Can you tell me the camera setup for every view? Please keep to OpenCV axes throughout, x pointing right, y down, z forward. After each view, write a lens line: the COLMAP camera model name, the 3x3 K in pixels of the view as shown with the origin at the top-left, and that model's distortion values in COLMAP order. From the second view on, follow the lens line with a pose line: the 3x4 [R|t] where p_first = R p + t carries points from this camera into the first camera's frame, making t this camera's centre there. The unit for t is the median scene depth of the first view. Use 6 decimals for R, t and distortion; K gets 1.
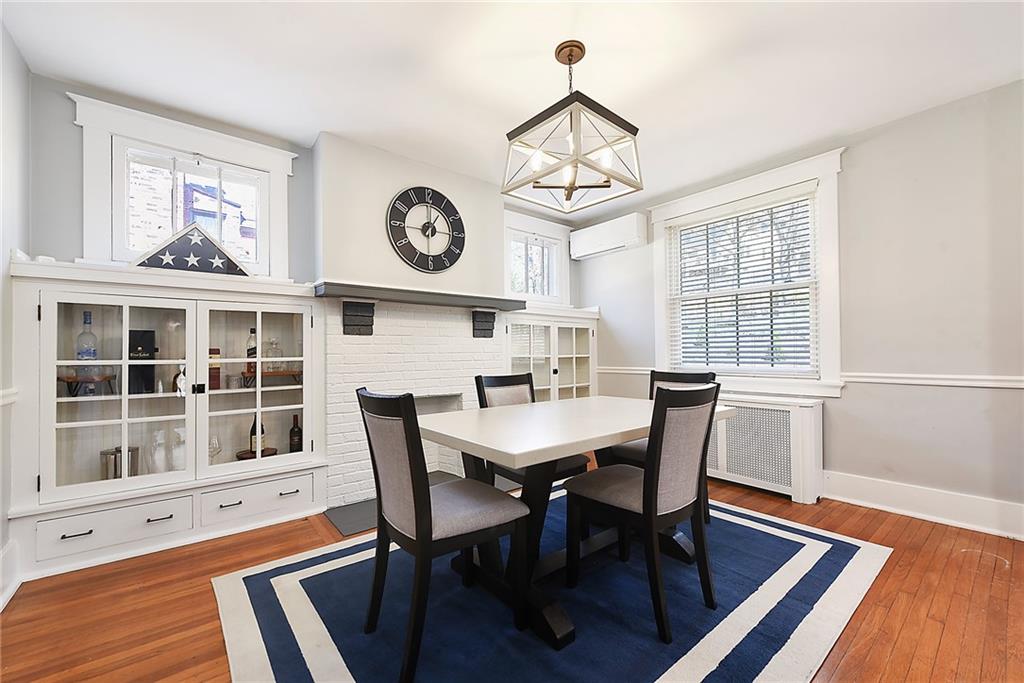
lens RADIAL K [[412.0, 0, 505.1], [0, 412.0, 341.8], [0, 0, 1]] dist [0.000478, -0.000214]
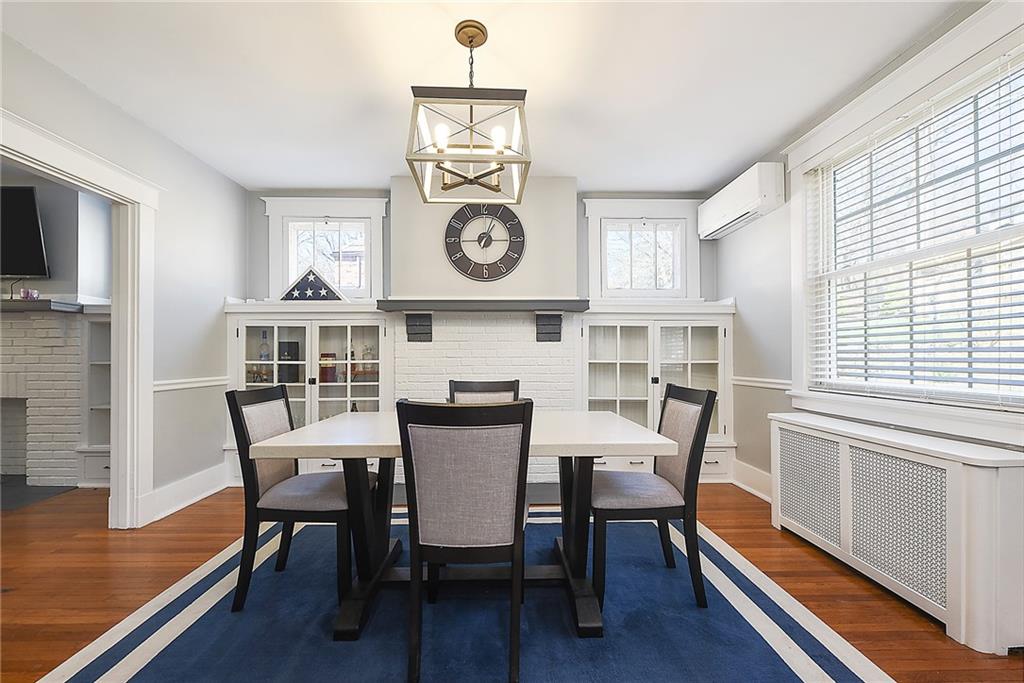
lens RADIAL K [[412.0, 0, 507.6], [0, 412.0, 352.7], [0, 0, 1]] dist [0.000478, -0.000214]
pose [[0.795580, 0.001428, -0.605847, 0.534967], [0.012596, 0.999742, 0.018897, -0.004268], [0.605717, -0.022666, 0.795357, 0.209265]]
